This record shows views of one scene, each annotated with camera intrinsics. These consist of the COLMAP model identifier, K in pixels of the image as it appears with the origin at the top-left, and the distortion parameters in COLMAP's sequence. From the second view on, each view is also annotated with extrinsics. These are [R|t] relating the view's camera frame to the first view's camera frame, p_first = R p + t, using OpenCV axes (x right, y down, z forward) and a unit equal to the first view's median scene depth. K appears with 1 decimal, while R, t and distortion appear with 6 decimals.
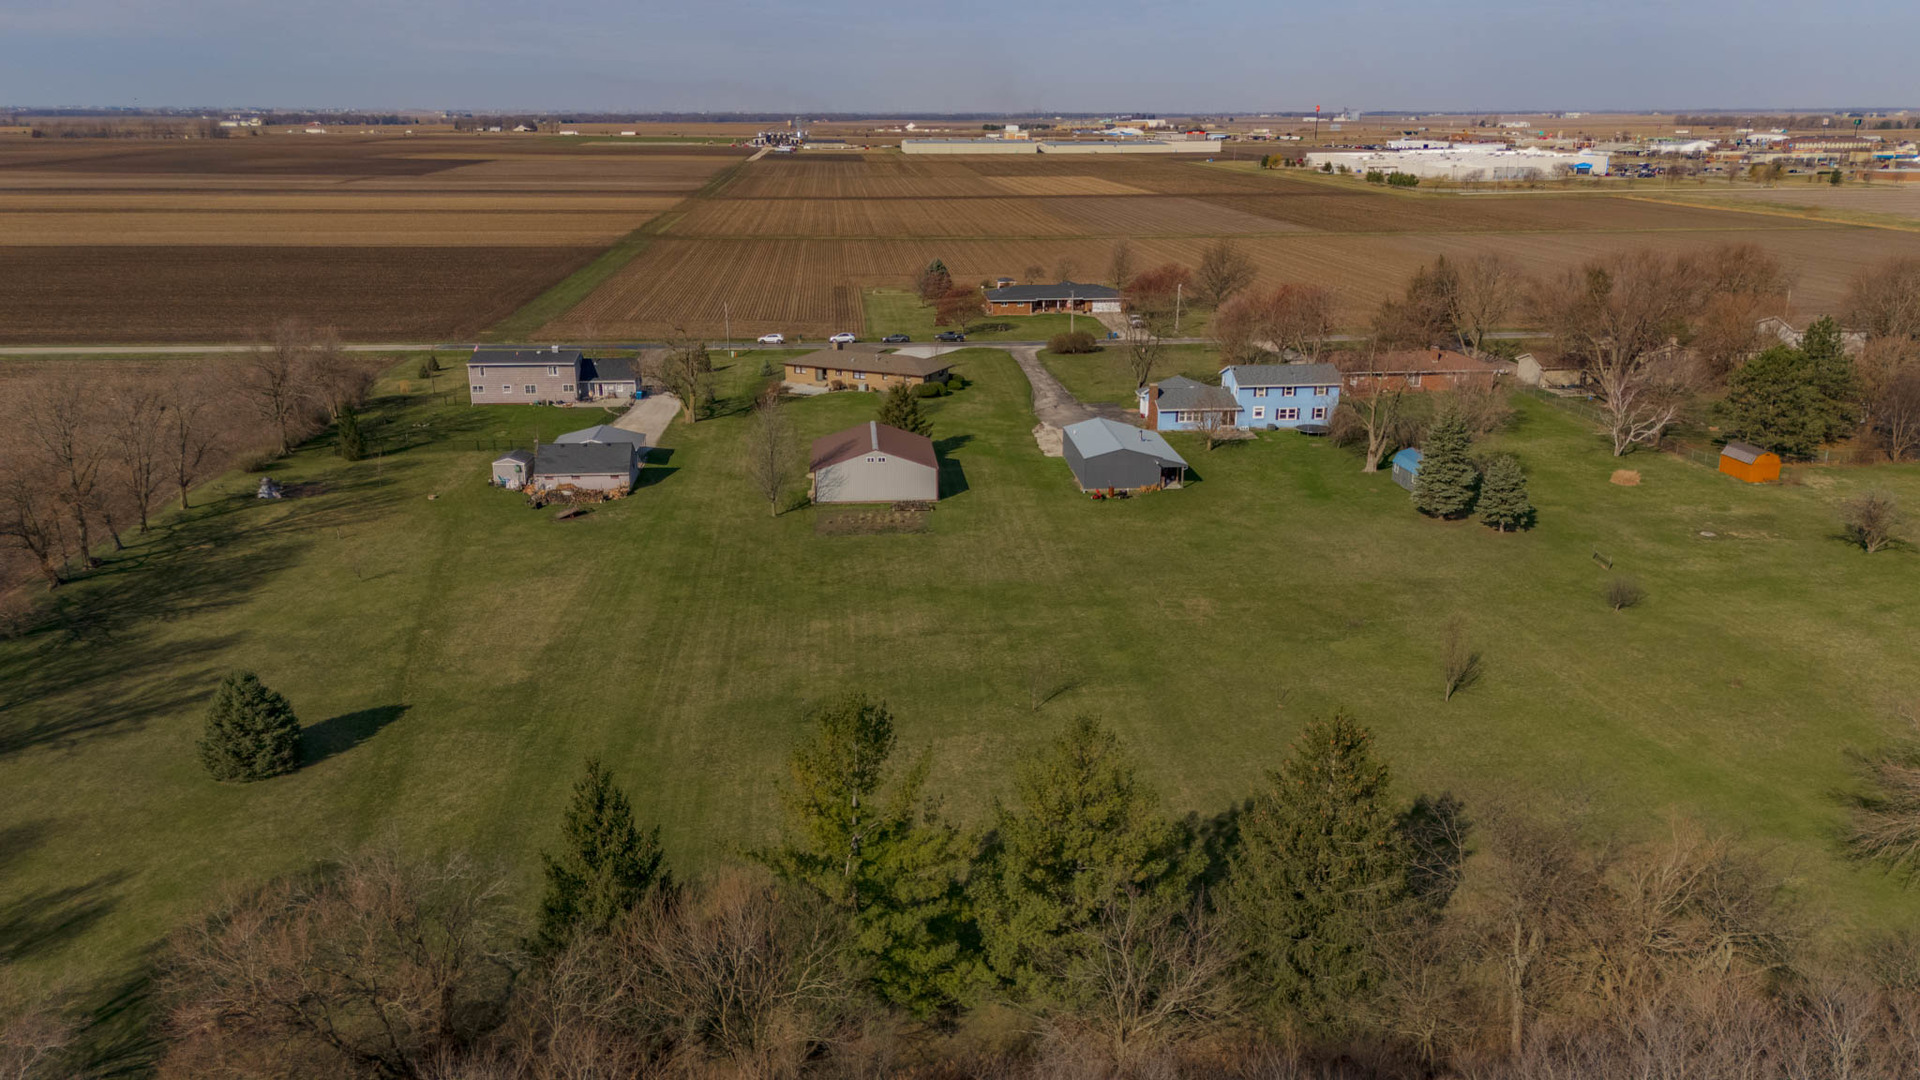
lens RADIAL K [[1410.3, 0, 960.0], [0, 1410.3, 540.0], [0, 0, 1]] dist [0.171284, -0.418435]
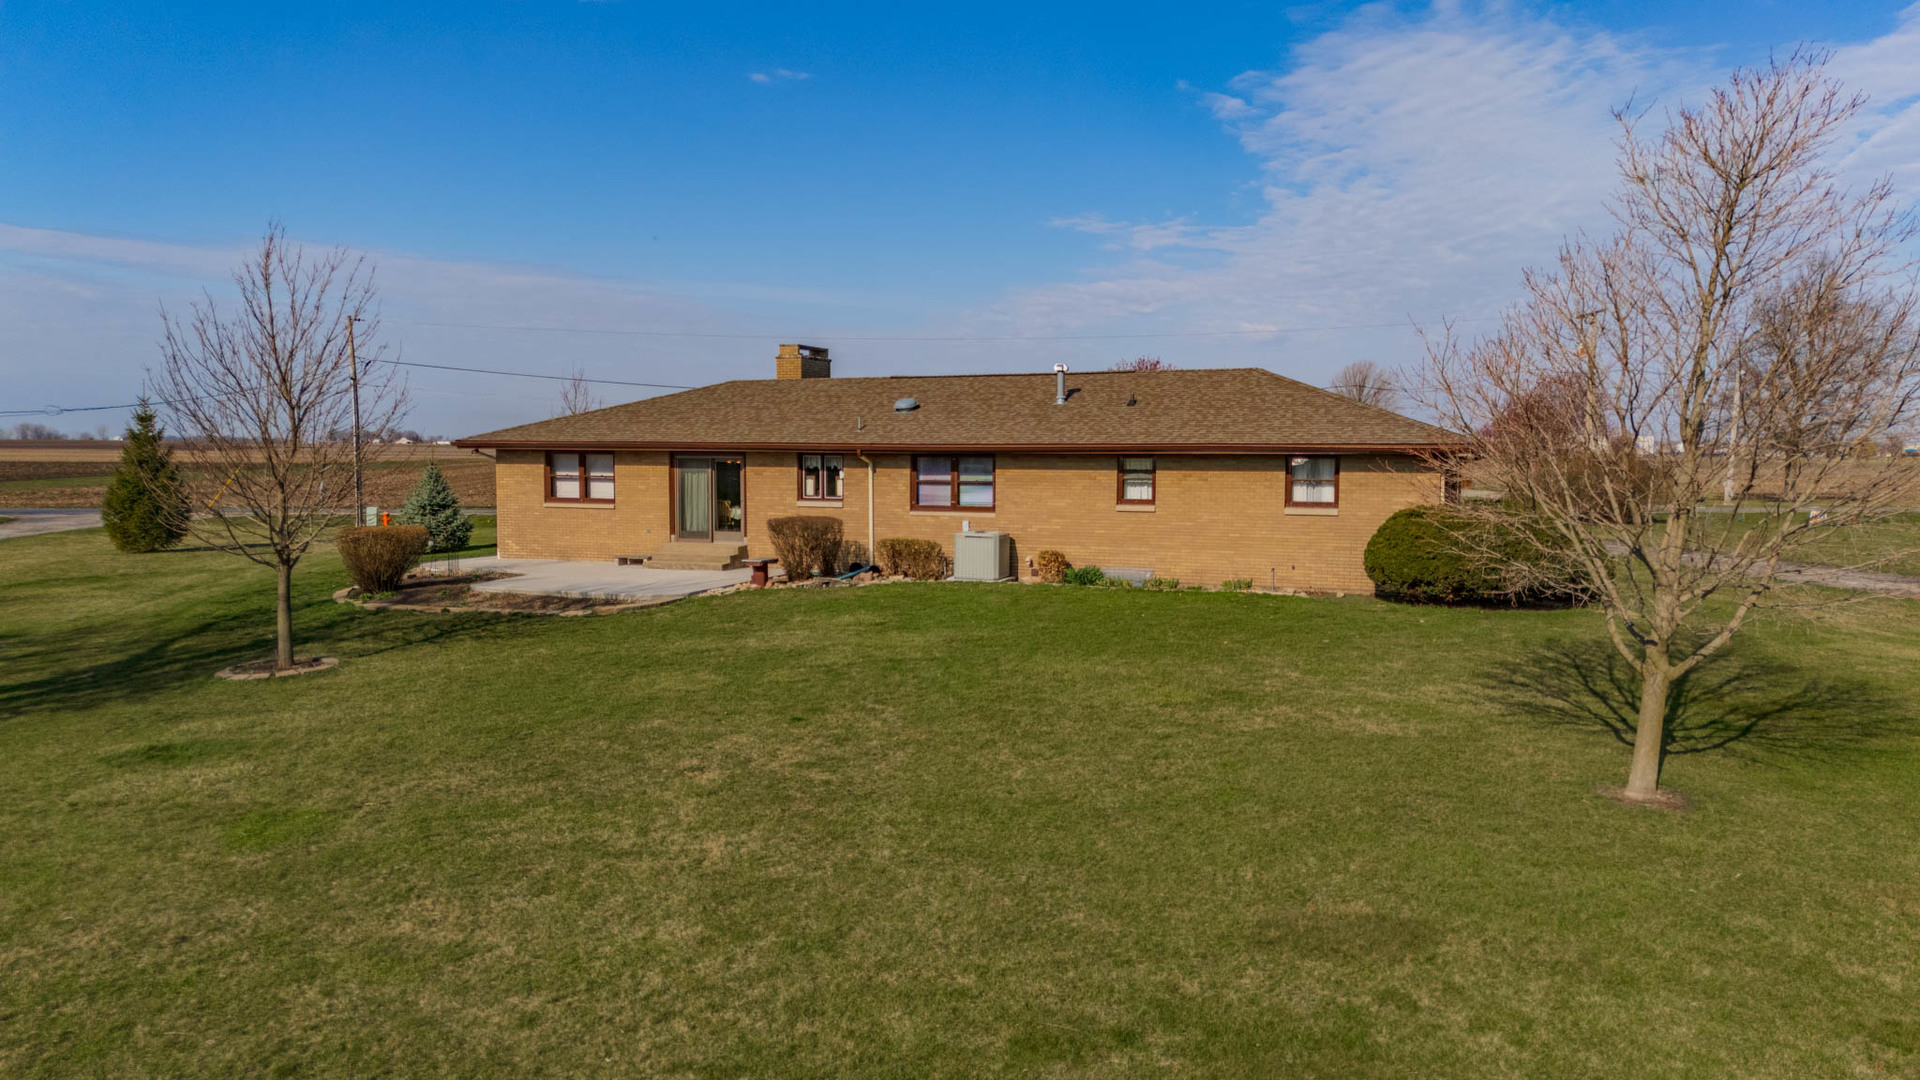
lens RADIAL K [[1422.9, 0, 956.9], [0, 1422.9, 542.9], [0, 0, 1]] dist [0.068093, -0.049676]
pose [[0.997908, -0.006774, 0.064299, -0.068845], [0.020906, 0.974880, -0.221746, -0.064527], [-0.061182, 0.222626, 0.972982, 0.724108]]
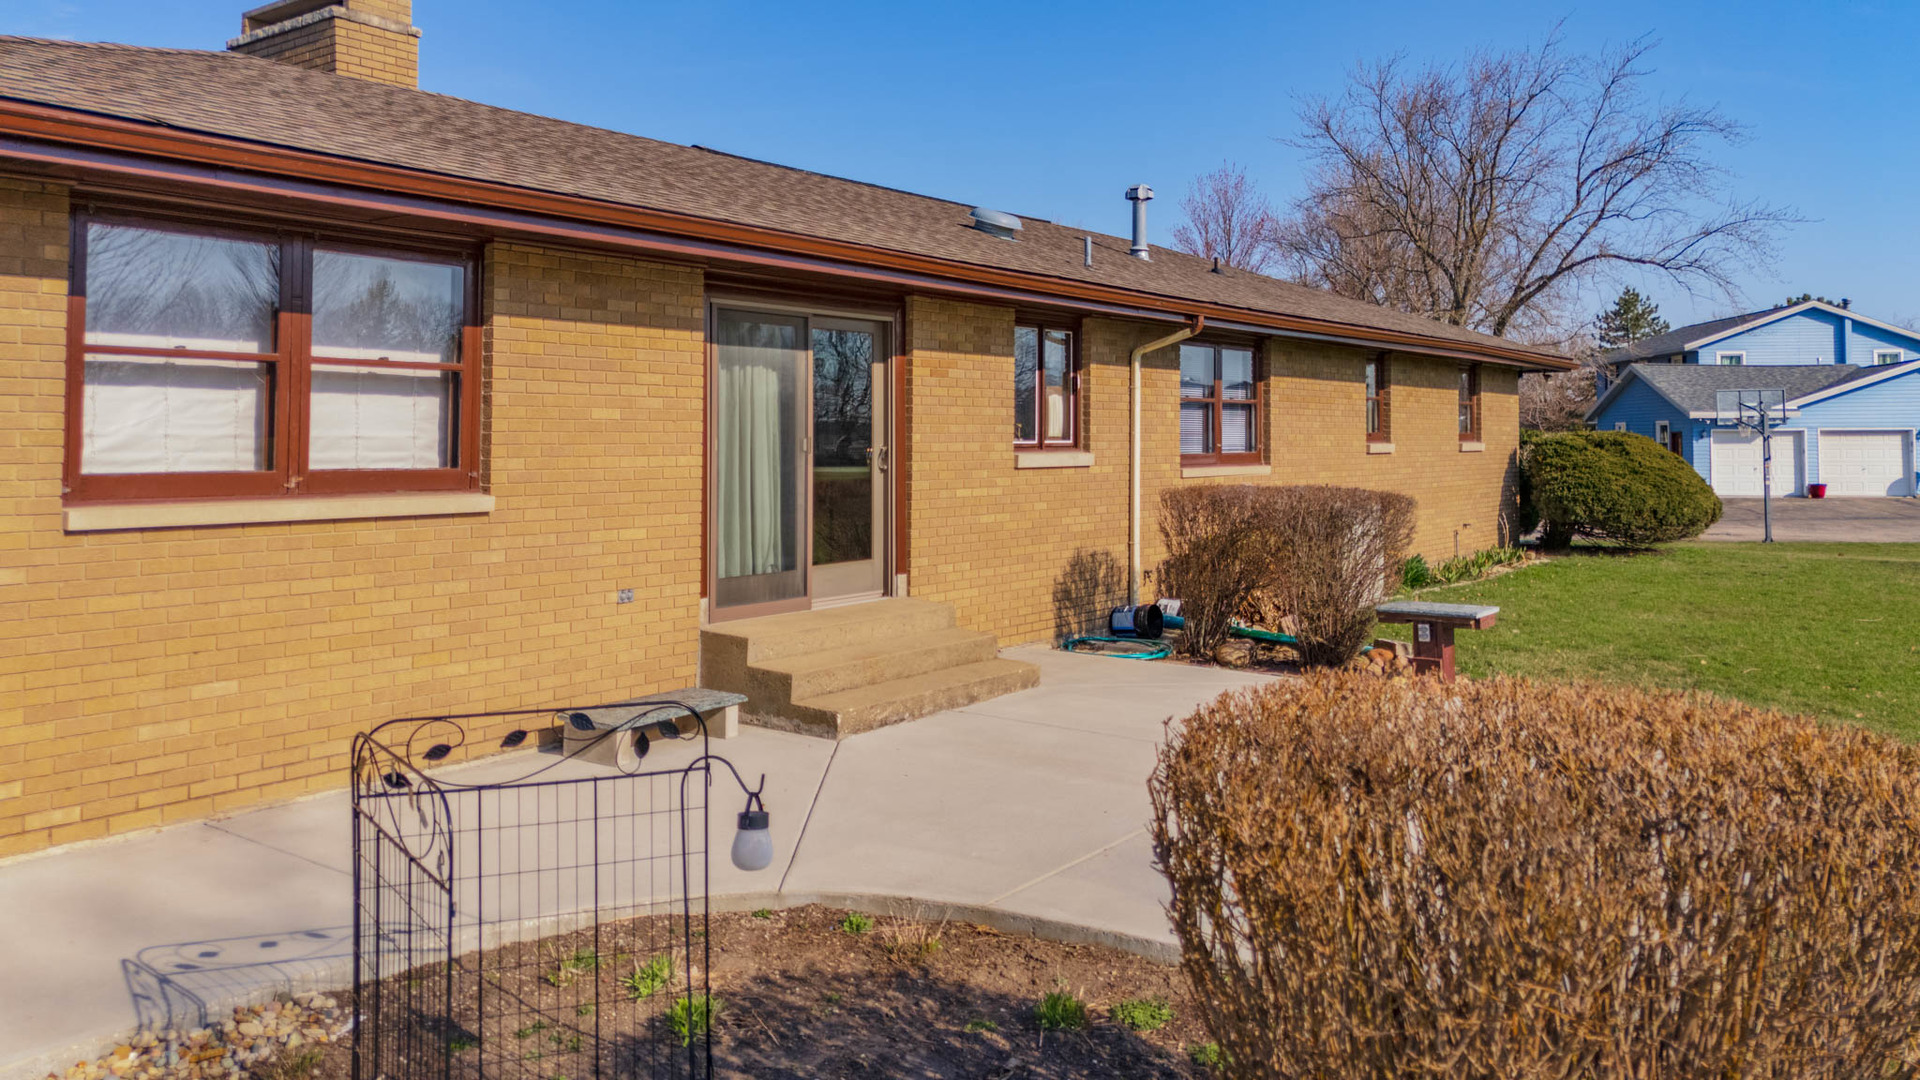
lens RADIAL K [[1422.9, 0, 956.9], [0, 1422.9, 542.9], [0, 0, 1]] dist [0.068093, -0.049676]
pose [[0.231344, -0.082491, 0.969368, -0.122970], [0.275546, 0.961154, 0.016031, -0.097994], [-0.933035, 0.263396, 0.245088, 0.849820]]
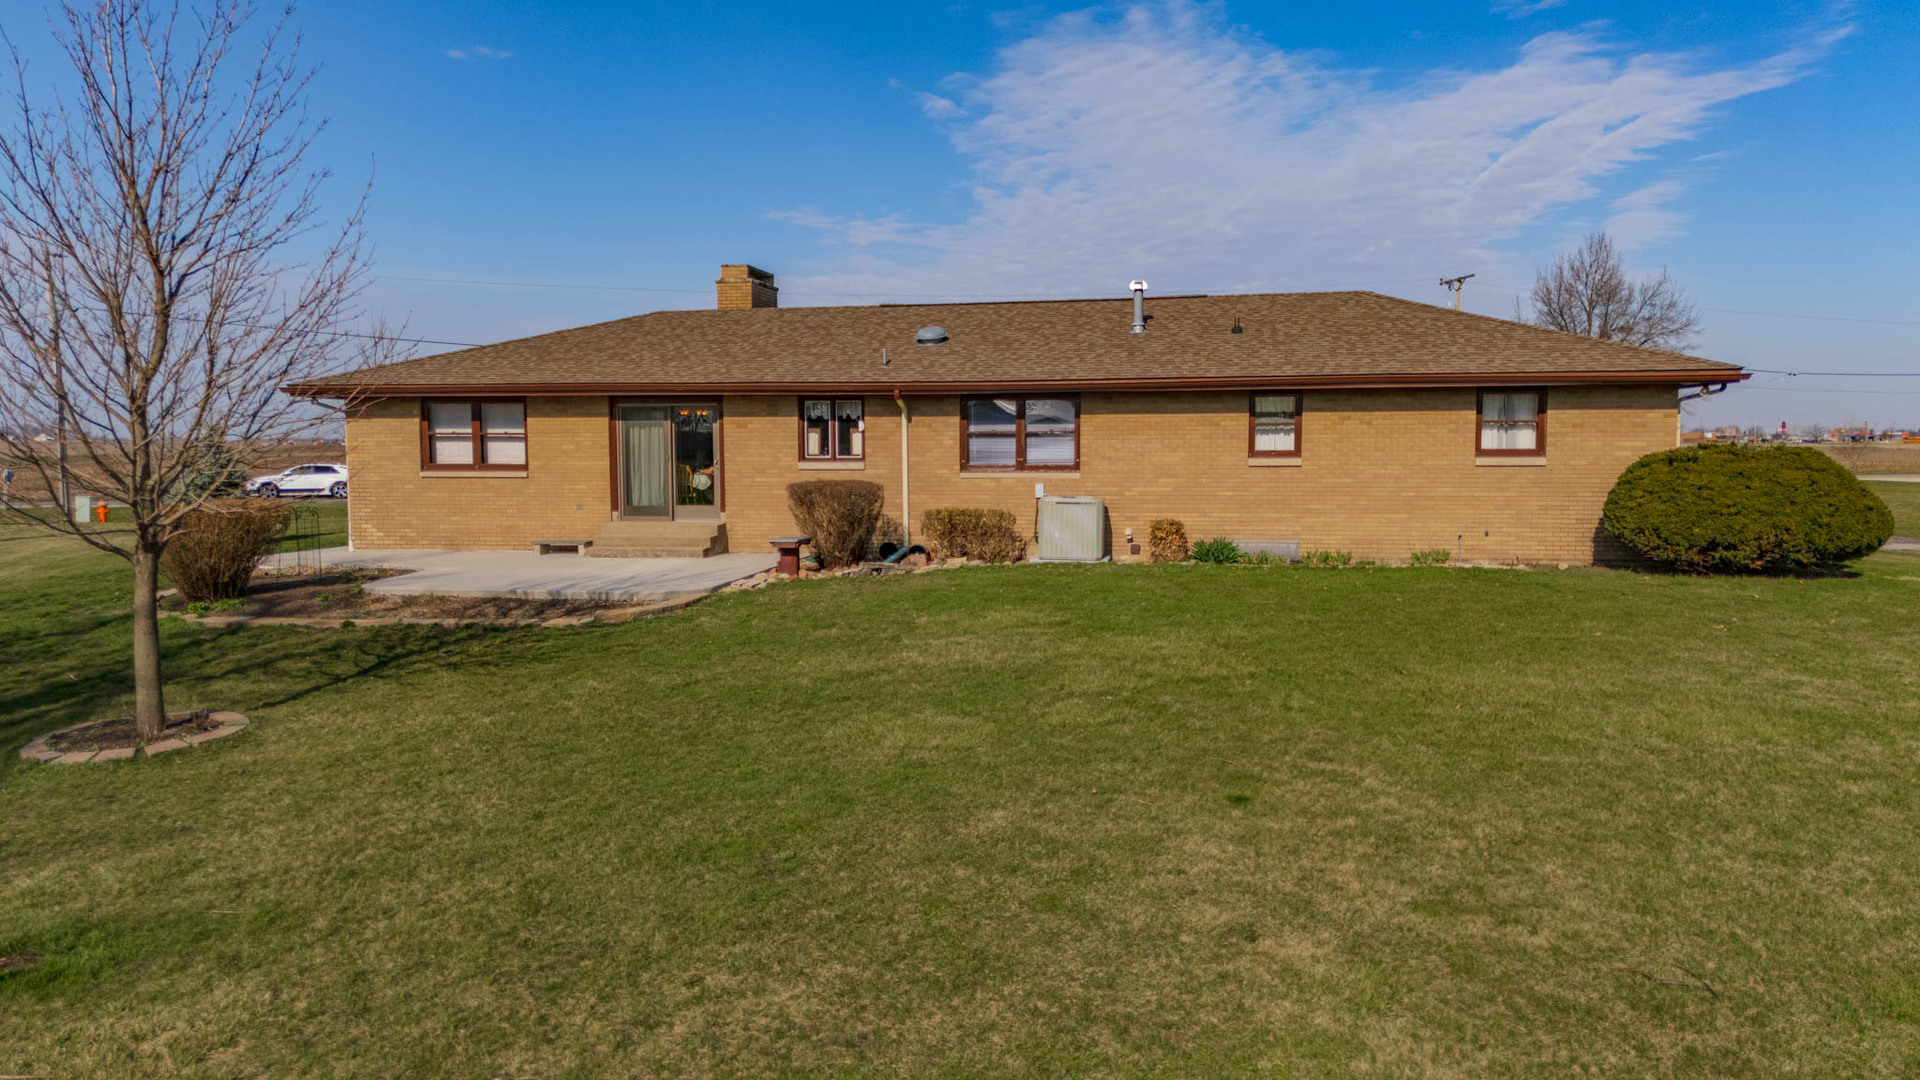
lens RADIAL K [[1422.9, 0, 956.9], [0, 1422.9, 542.9], [0, 0, 1]] dist [0.068093, -0.049676]
pose [[0.966682, -0.028751, 0.254360, -0.090665], [0.083679, 0.974573, -0.207859, -0.071486], [-0.241916, 0.222218, 0.944508, 0.760201]]
